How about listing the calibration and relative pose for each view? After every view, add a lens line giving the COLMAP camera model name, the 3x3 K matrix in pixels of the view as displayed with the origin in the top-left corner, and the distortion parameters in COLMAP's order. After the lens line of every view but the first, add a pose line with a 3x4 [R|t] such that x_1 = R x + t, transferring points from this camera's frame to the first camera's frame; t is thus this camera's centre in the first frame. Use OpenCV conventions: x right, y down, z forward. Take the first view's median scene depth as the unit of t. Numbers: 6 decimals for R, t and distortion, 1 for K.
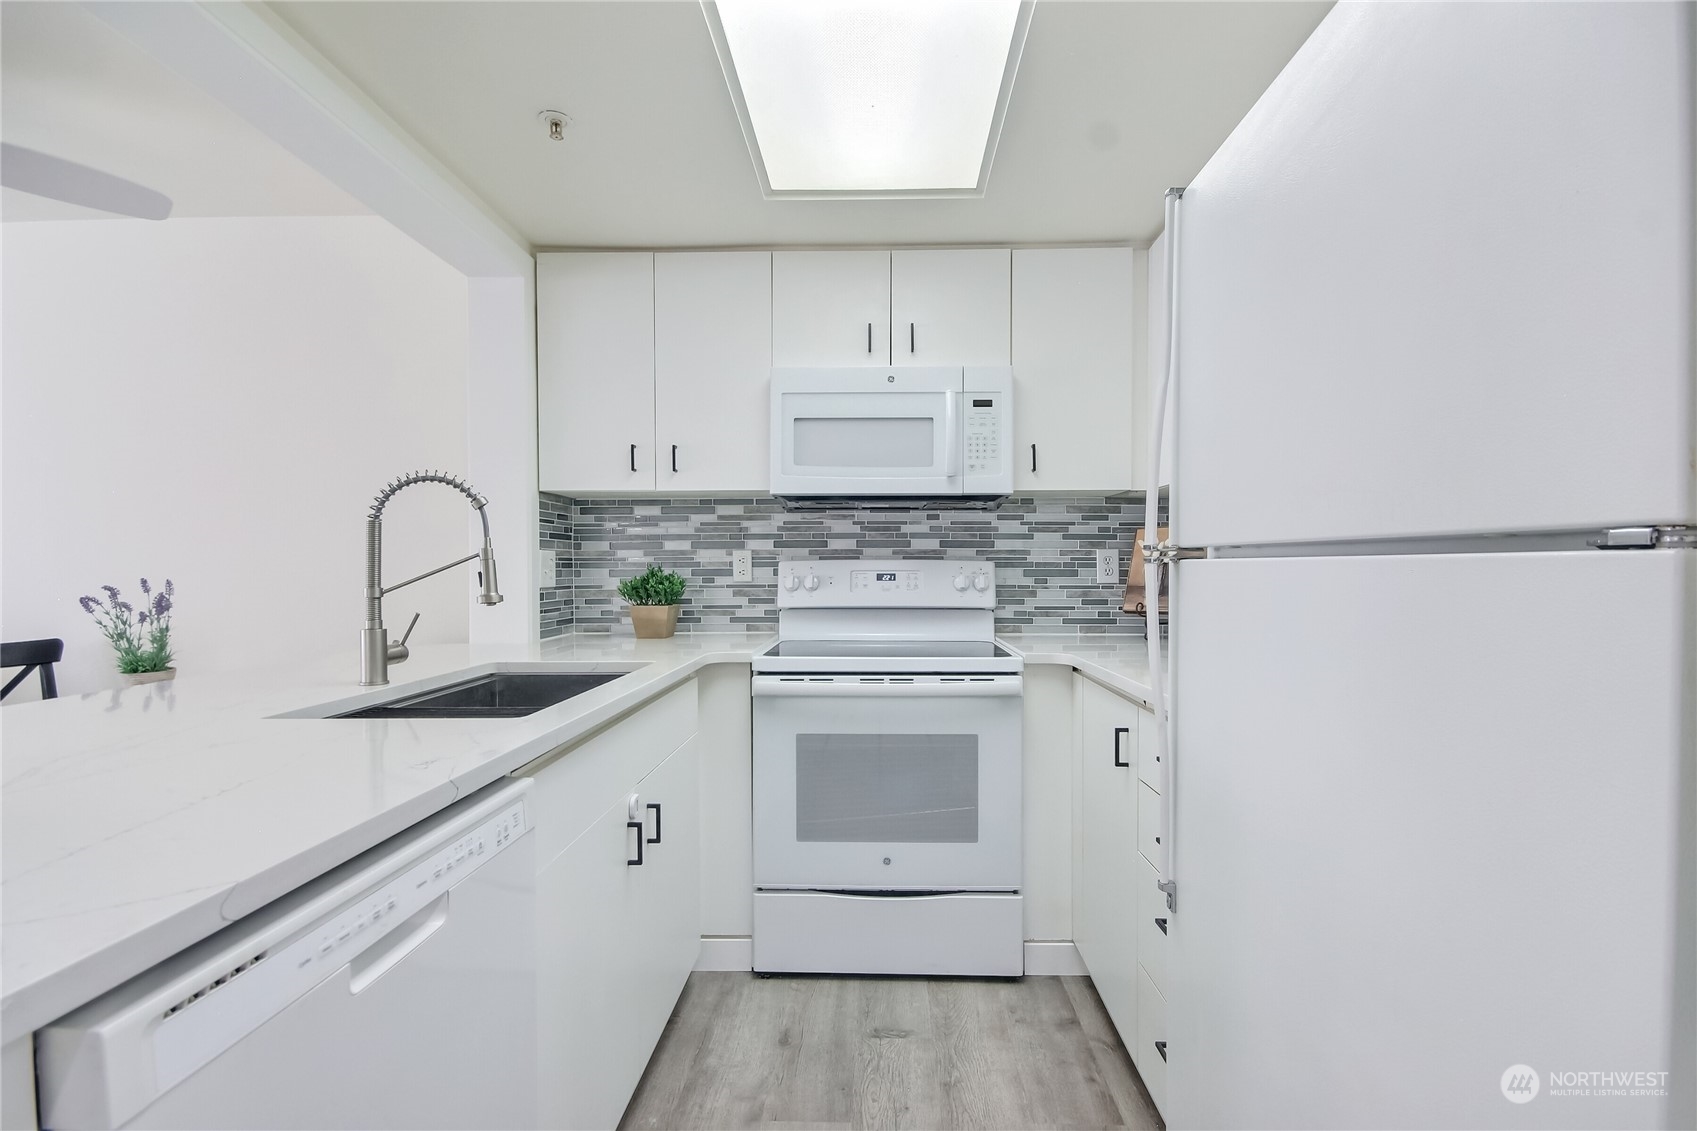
lens RADIAL K [[789.5, 0, 860.1], [0, 789.5, 578.2], [0, 0, 1]] dist [0.007578, -0.000641]
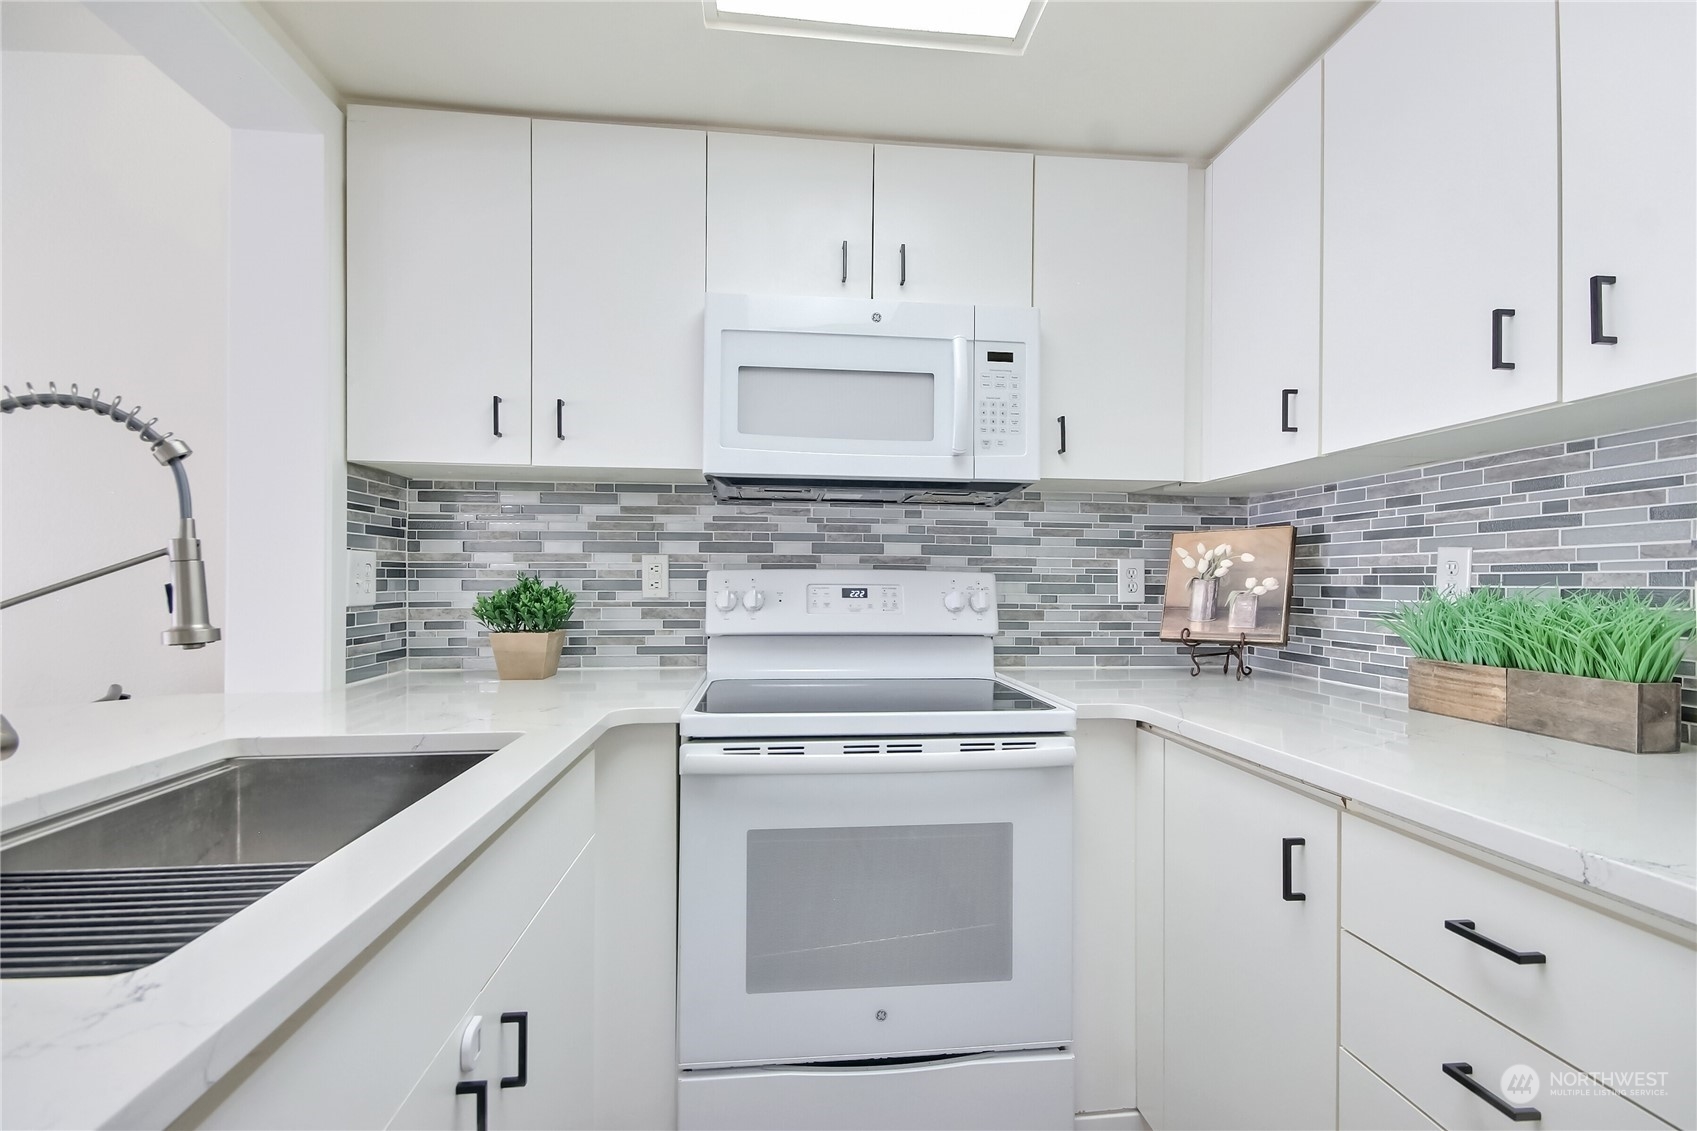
lens RADIAL K [[789.5, 0, 860.1], [0, 789.5, 578.2], [0, 0, 1]] dist [0.007578, -0.000641]
pose [[0.990787, 0.007914, 0.135197, -0.061898], [-0.005981, 0.999874, -0.014696, -0.004337], [-0.135296, 0.013752, 0.990710, 0.258525]]
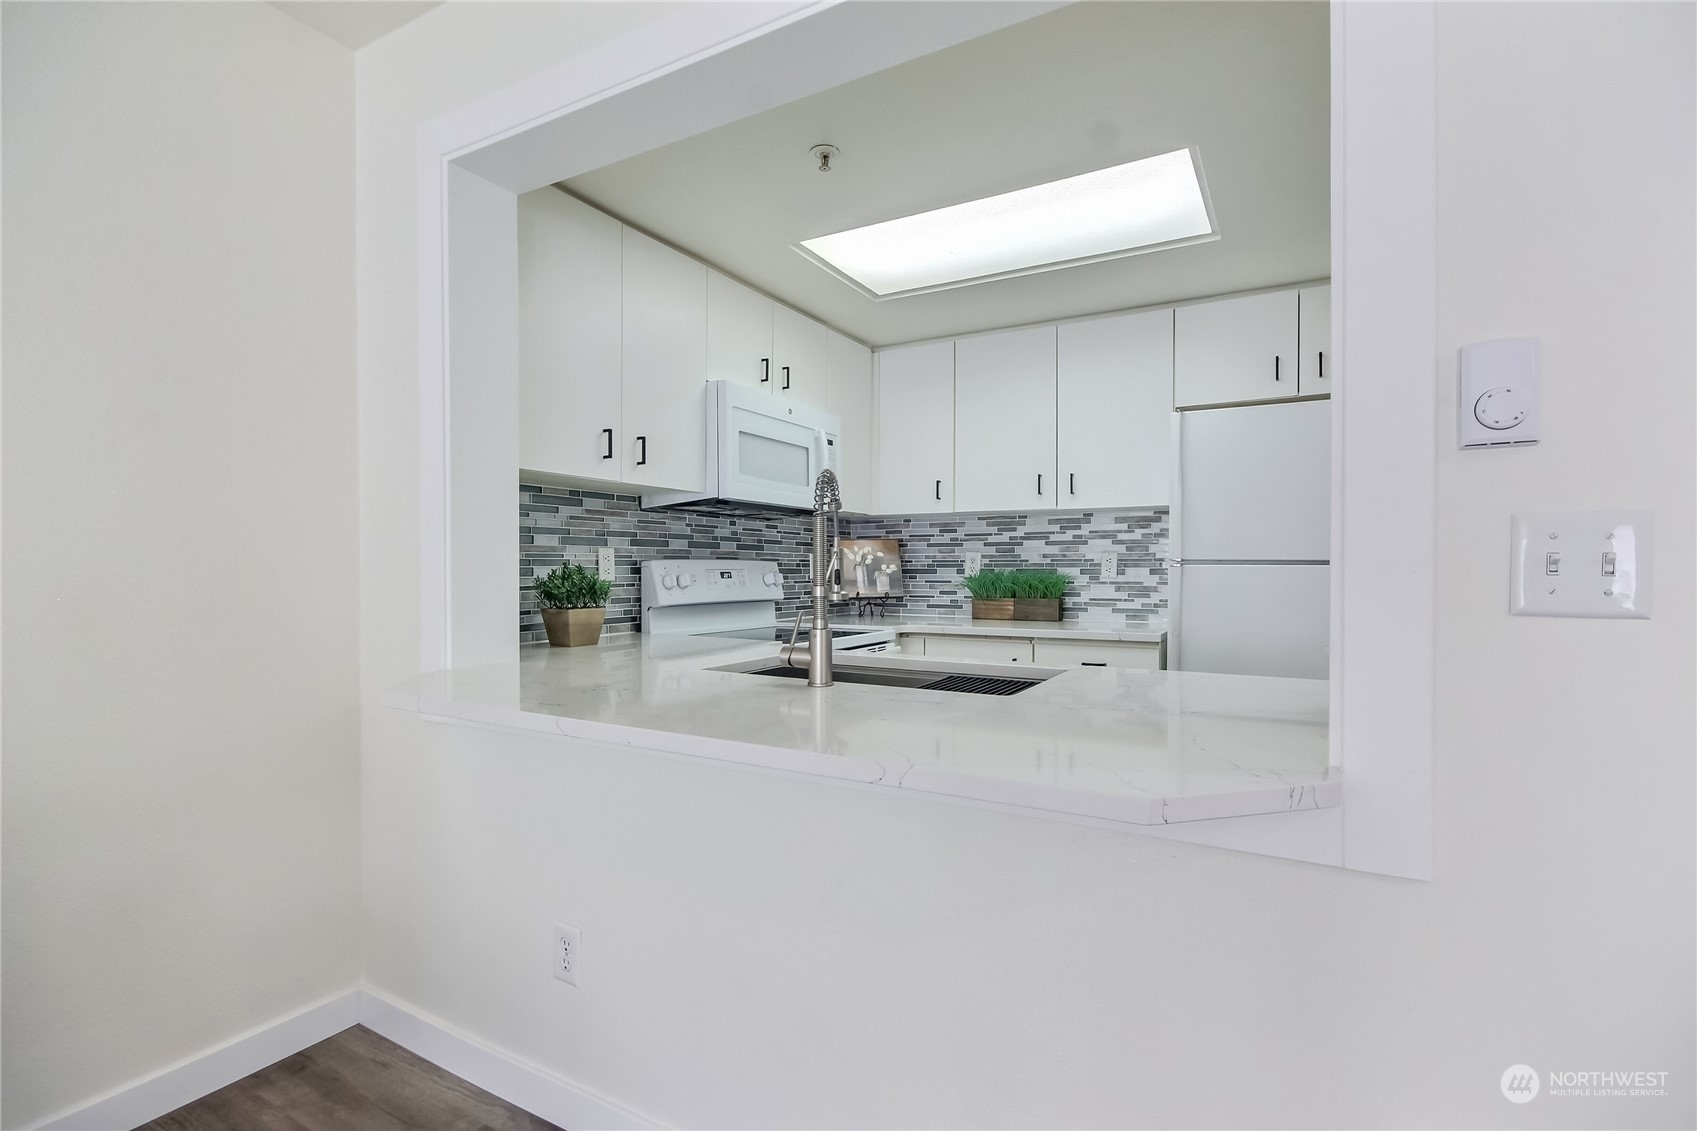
lens RADIAL K [[794.4, 0, 863.8], [0, 794.4, 577.8], [0, 0, 1]] dist [-0.002228, 0.025550]
pose [[0.461021, -0.009342, 0.887340, -0.870617], [0.008079, 0.999947, 0.006330, -0.003099], [-0.887352, 0.004251, 0.461073, 0.297605]]
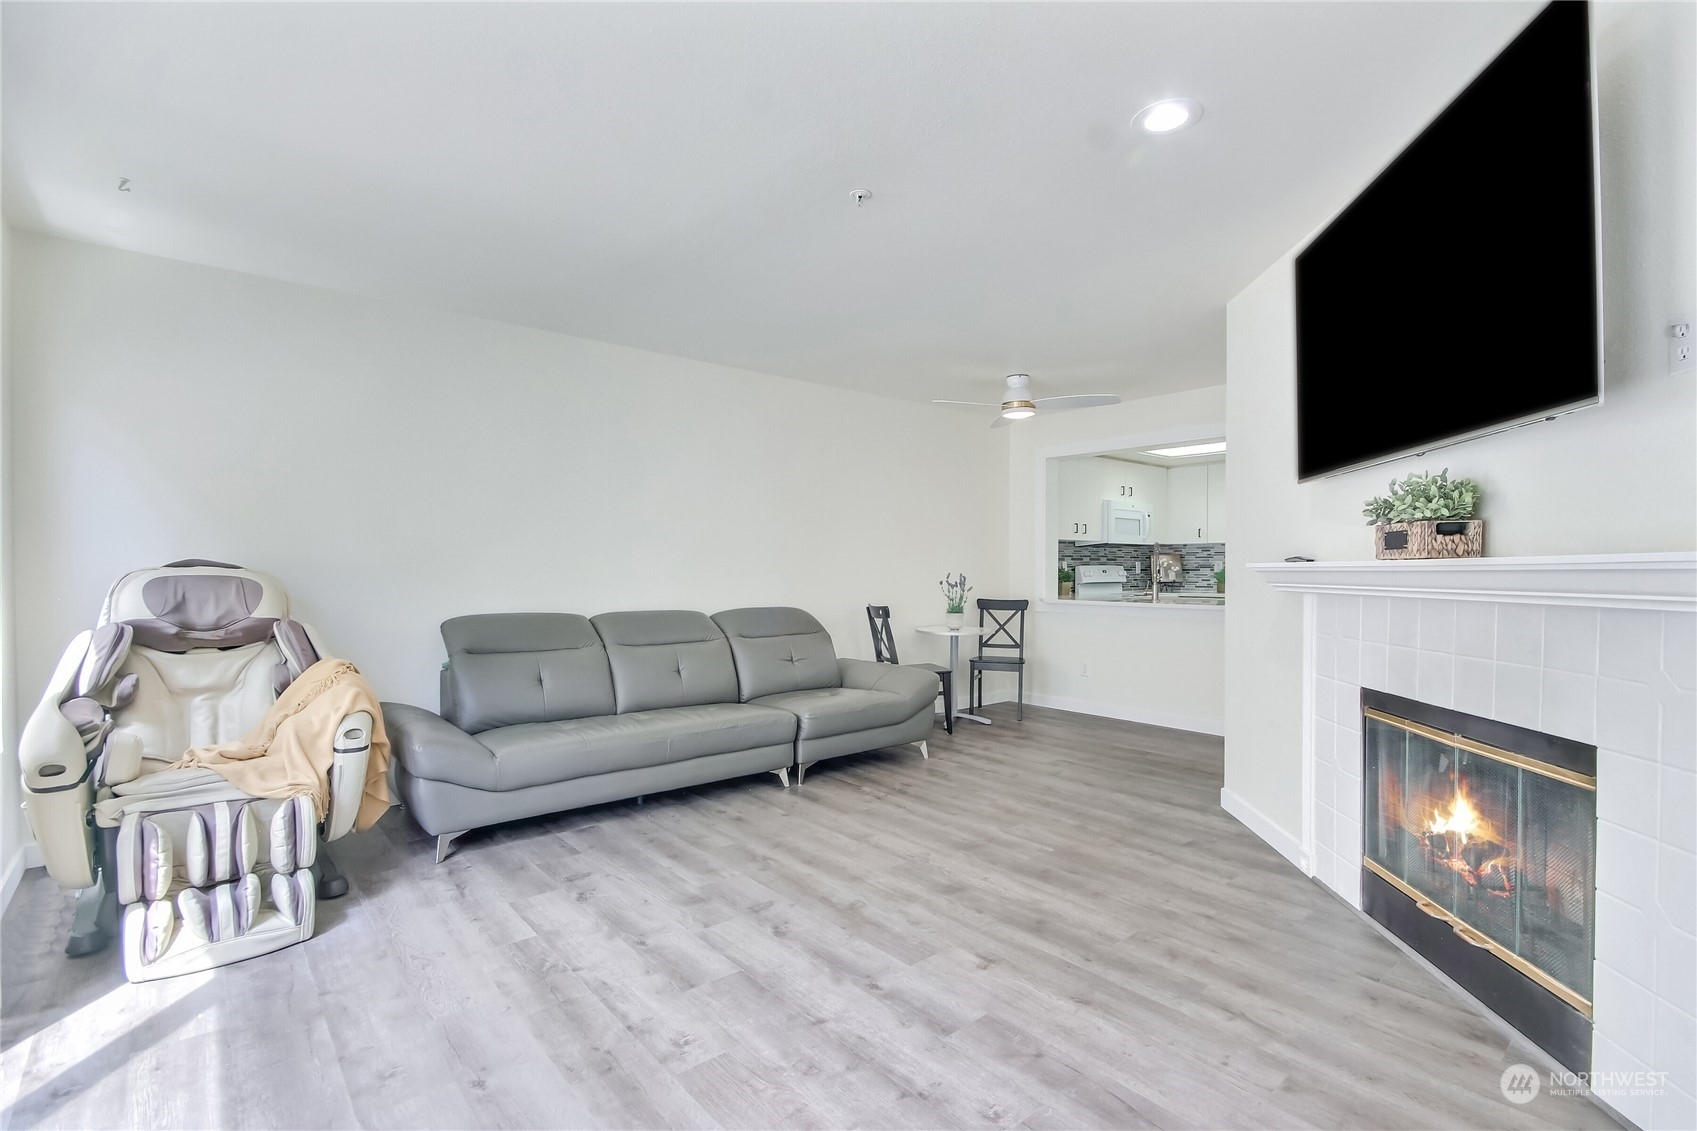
lens RADIAL K [[789.5, 0, 860.1], [0, 789.5, 578.2], [0, 0, 1]] dist [0.007578, -0.000641]
pose [[0.736917, -0.008776, 0.675927, -2.465405], [0.007214, 0.999961, 0.005119, 0.001776], [-0.675945, 0.001104, 0.736951, -0.473282]]
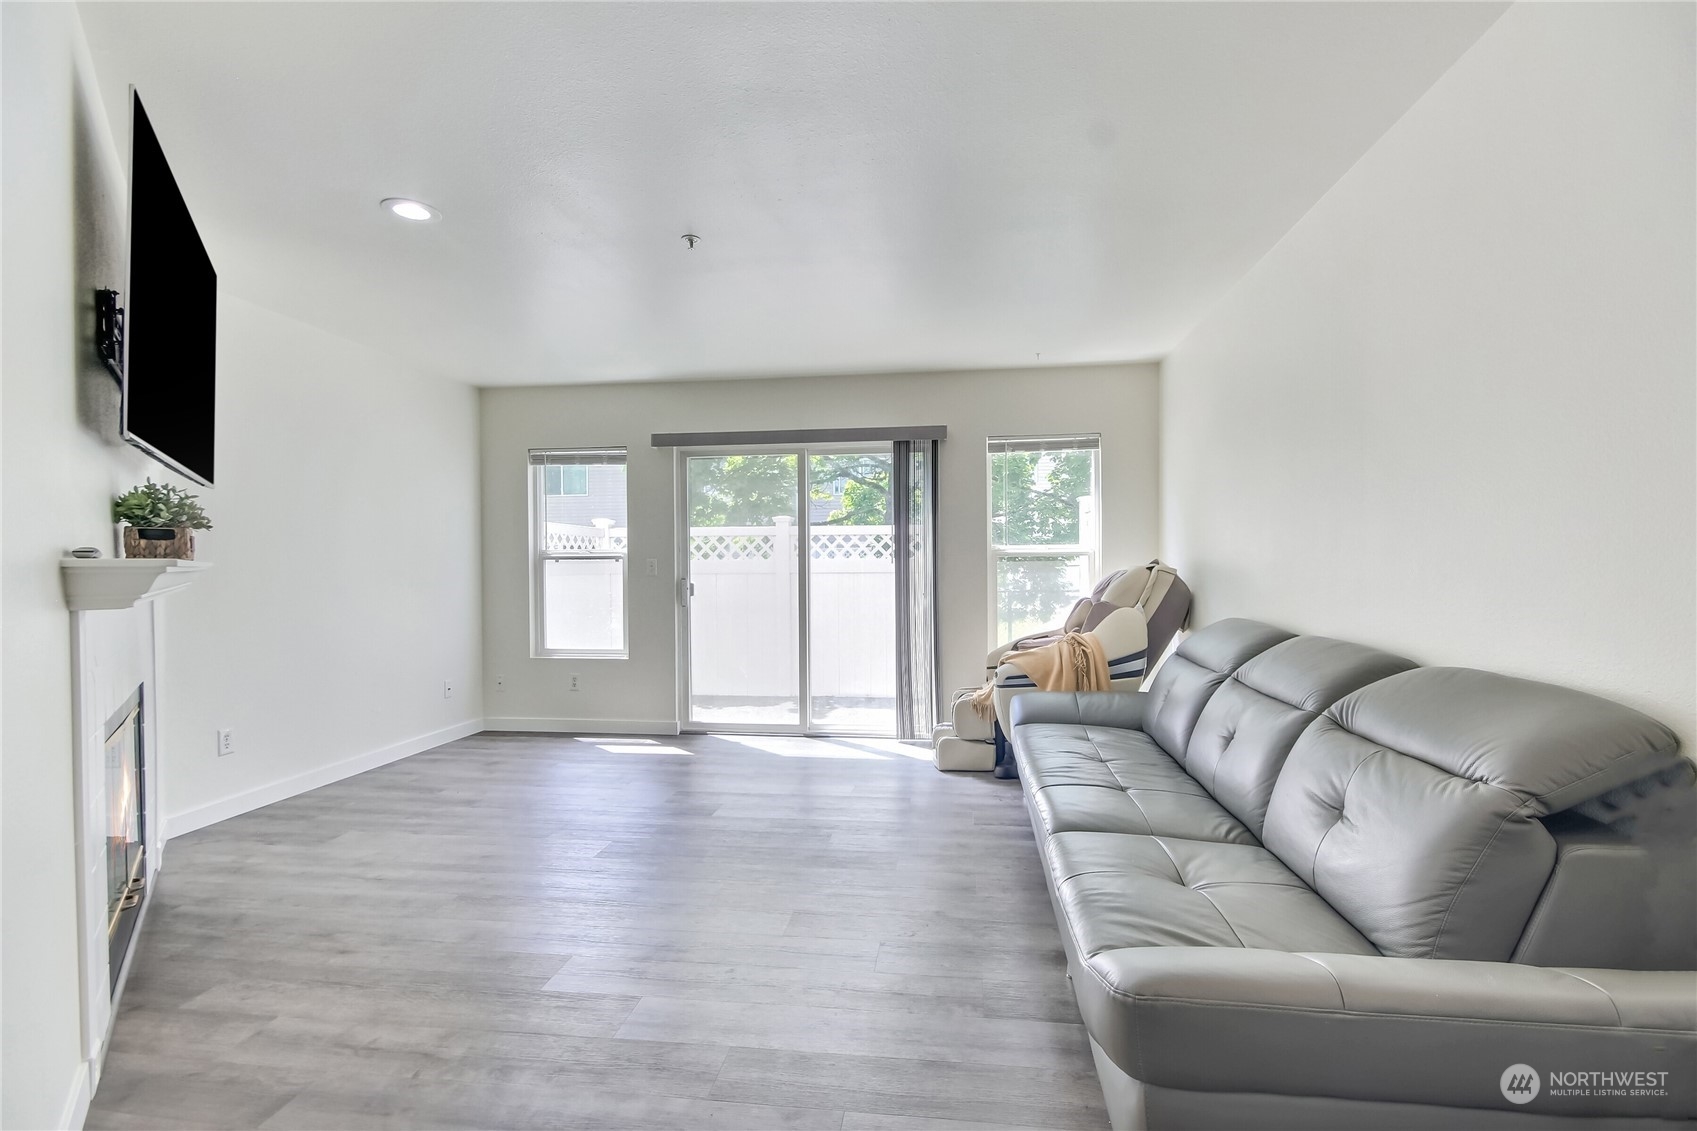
lens RADIAL K [[789.5, 0, 860.1], [0, 789.5, 578.2], [0, 0, 1]] dist [0.007578, -0.000641]
pose [[-0.094905, 0.014266, -0.995384, -0.706326], [-0.006747, 0.999865, 0.014974, -0.005571], [0.995464, 0.008137, -0.094796, 0.590885]]
